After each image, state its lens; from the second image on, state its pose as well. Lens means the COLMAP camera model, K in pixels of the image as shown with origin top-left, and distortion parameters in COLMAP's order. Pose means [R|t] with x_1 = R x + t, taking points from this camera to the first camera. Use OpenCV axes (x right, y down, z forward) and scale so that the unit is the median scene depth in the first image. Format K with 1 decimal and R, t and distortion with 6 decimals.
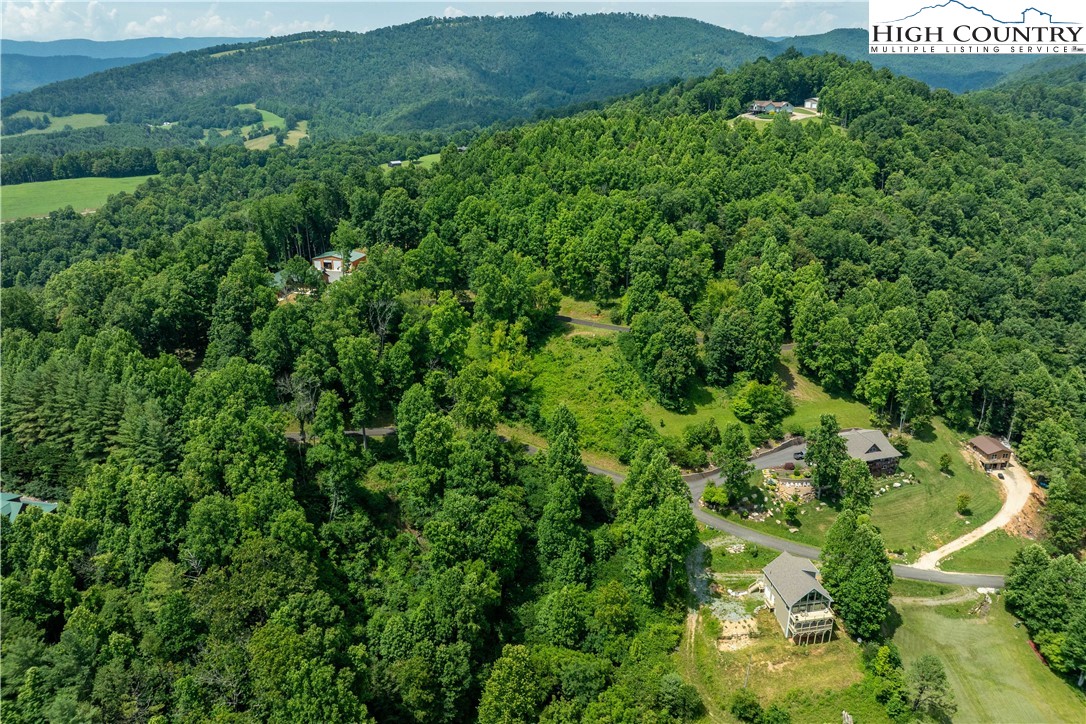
lens RADIAL K [[787.3, 0, 537.0], [0, 787.3, 357.2], [0, 0, 1]] dist [-0.045330, 0.009658]
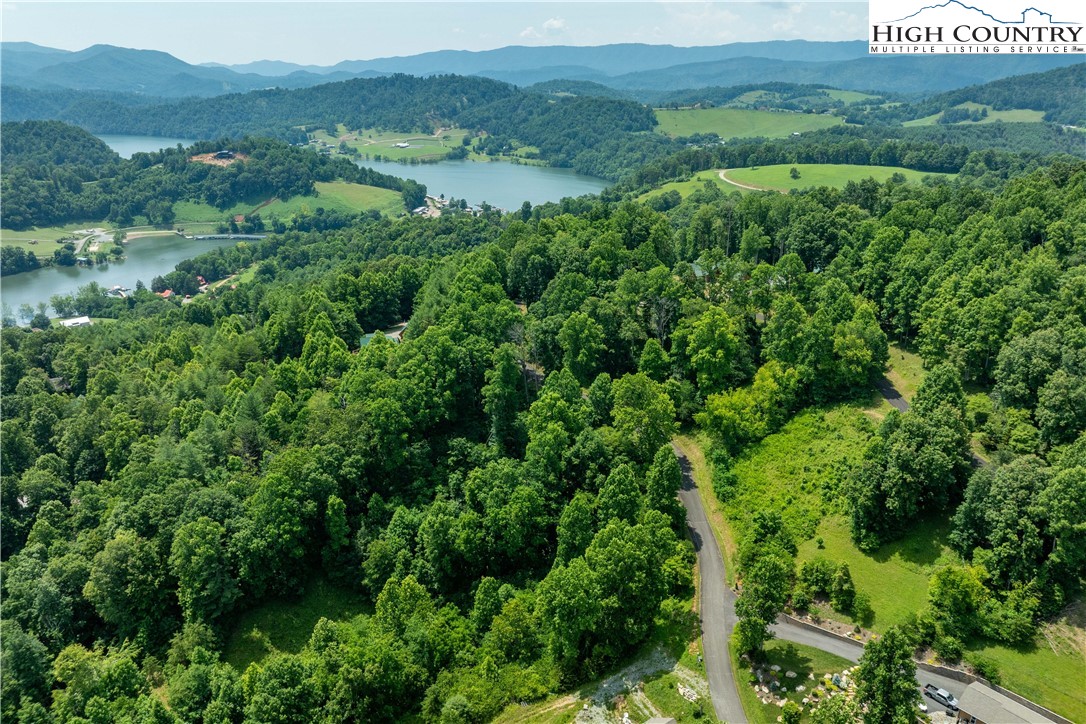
lens RADIAL K [[787.3, 0, 538.2], [0, 787.3, 360.7], [0, 0, 1]] dist [-0.045330, 0.009658]
pose [[0.432467, 0.322312, -0.842073, 0.579786], [-0.312251, 0.929671, 0.195477, -0.134191], [0.845856, 0.178401, 0.502694, 0.329056]]
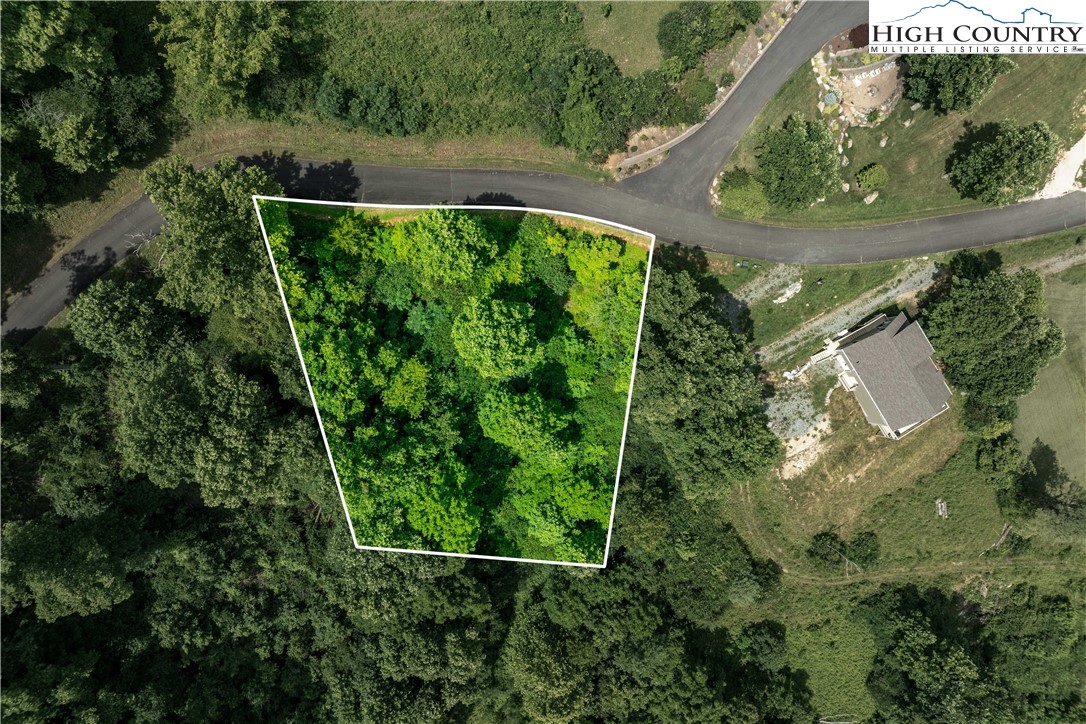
lens RADIAL K [[787.3, 0, 543.1], [0, 787.3, 360.2], [0, 0, 1]] dist [-0.045330, 0.009658]
pose [[0.925774, -0.377893, 0.011825, 0.042863], [0.123943, 0.332892, 0.934784, -0.249628], [-0.357185, -0.863933, 0.355020, 0.634492]]
